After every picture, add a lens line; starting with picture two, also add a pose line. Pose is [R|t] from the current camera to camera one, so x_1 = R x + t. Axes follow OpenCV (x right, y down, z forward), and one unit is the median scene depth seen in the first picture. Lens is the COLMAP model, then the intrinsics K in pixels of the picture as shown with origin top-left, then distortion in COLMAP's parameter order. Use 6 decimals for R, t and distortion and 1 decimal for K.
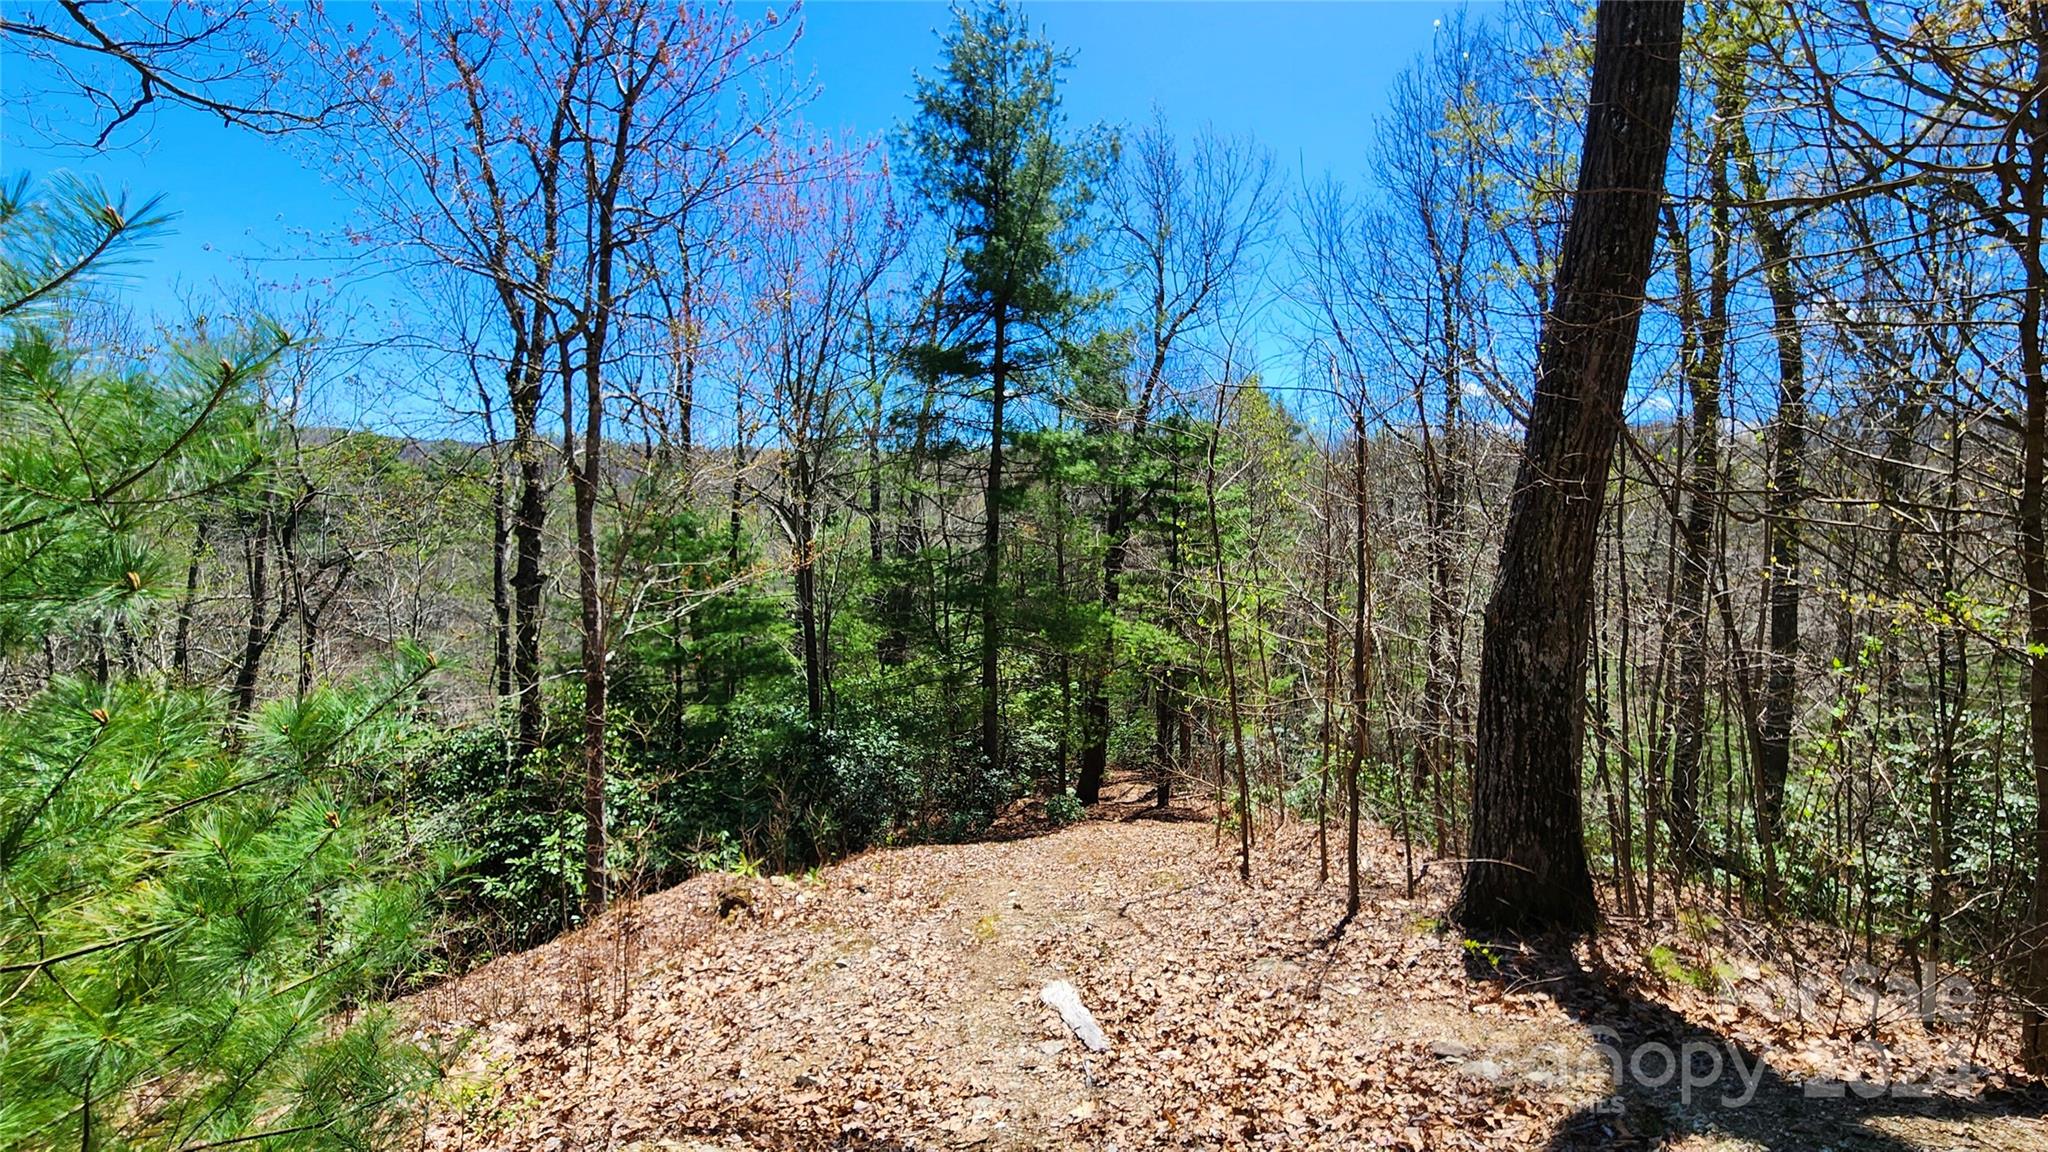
lens RADIAL K [[844.3, 0, 1007.7], [0, 844.3, 572.0], [0, 0, 1]] dist [-0.003197, 0.002047]
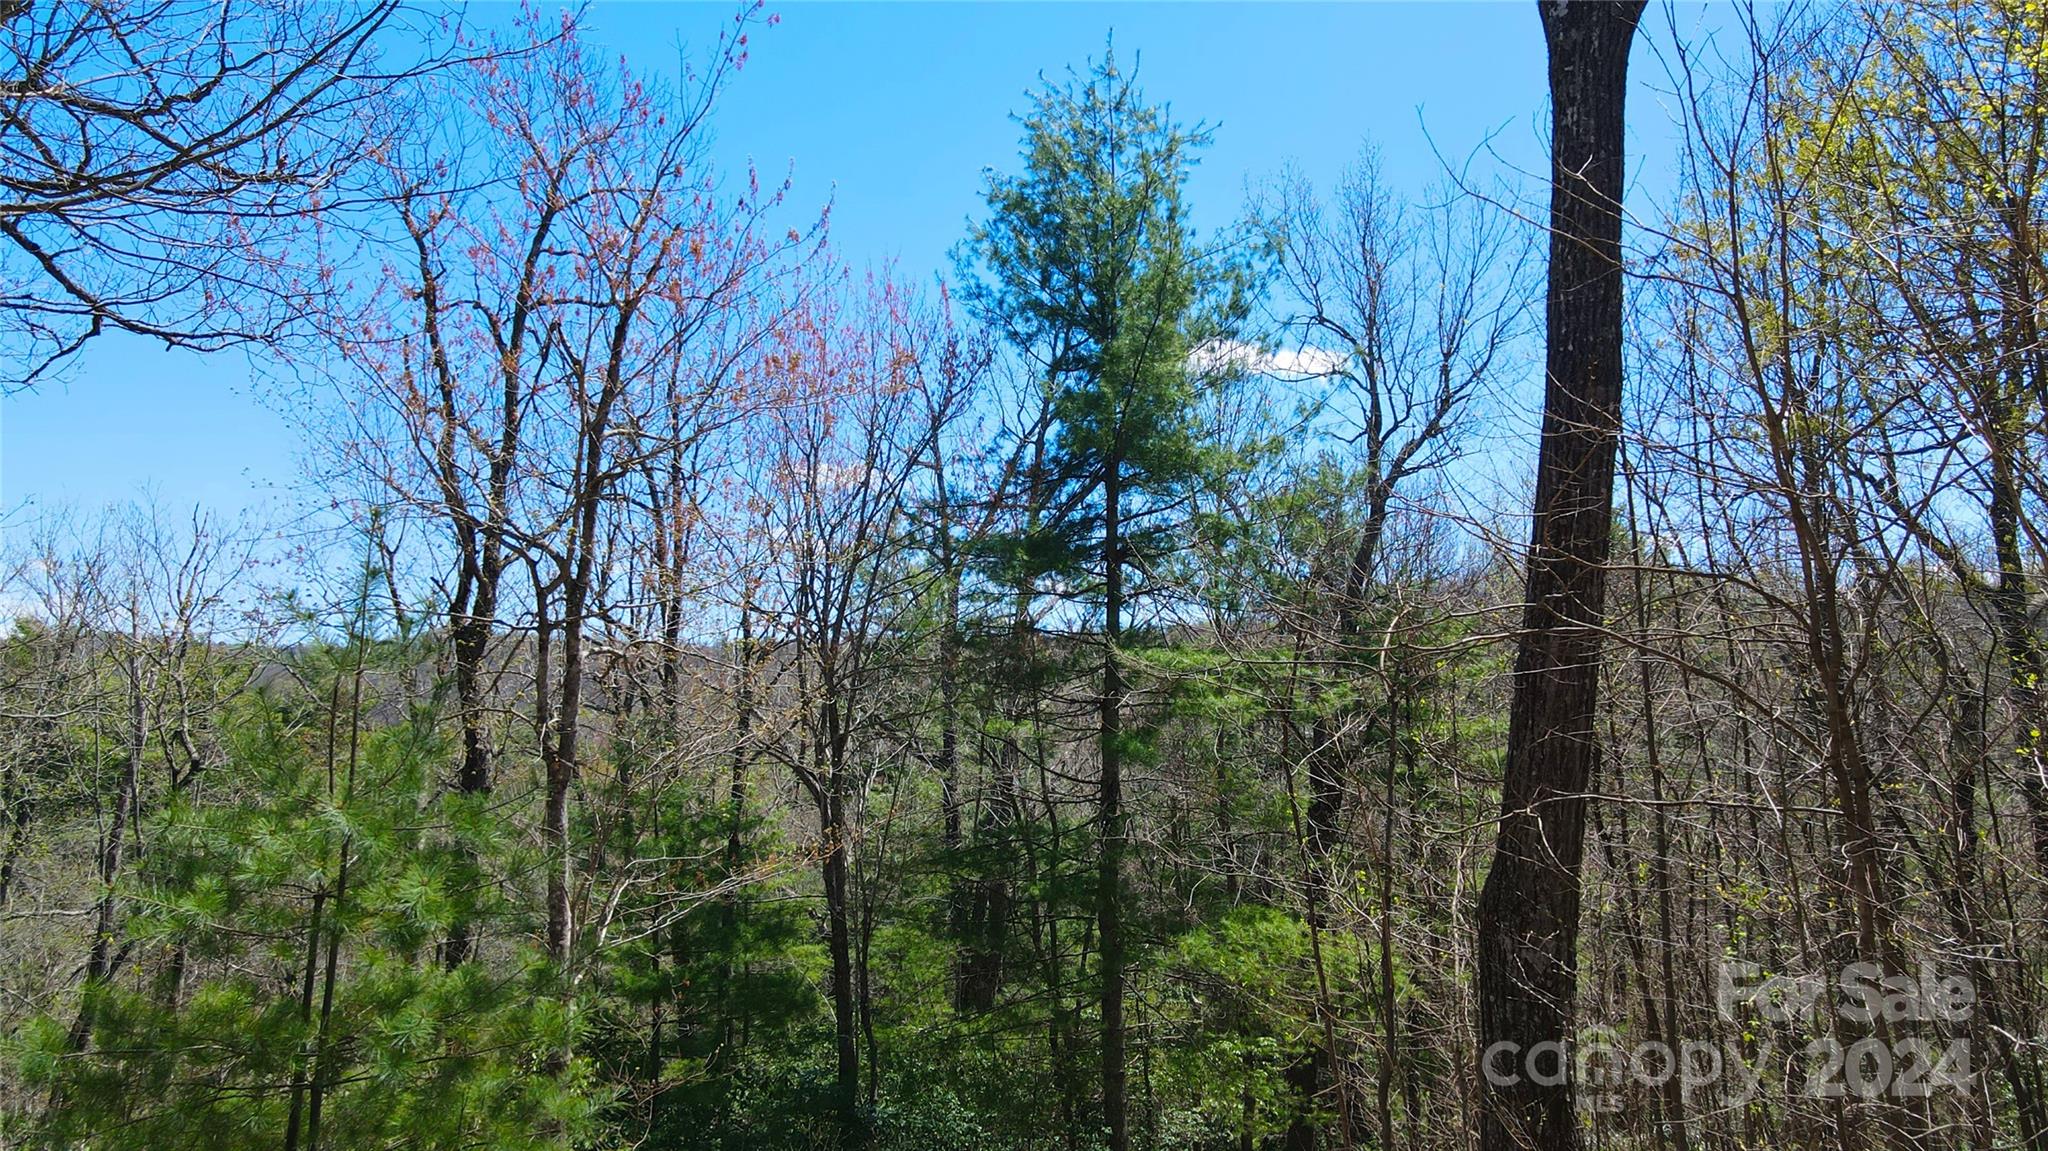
lens RADIAL K [[1507.6, 0, 1030.2], [0, 1507.6, 581.4], [0, 0, 1]] dist [0.006665, 0.027472]
pose [[0.991762, -0.039240, -0.121938, 0.073058], [0.017494, 0.984496, -0.174530, -0.006767], [0.126896, 0.170959, 0.977072, -0.210240]]
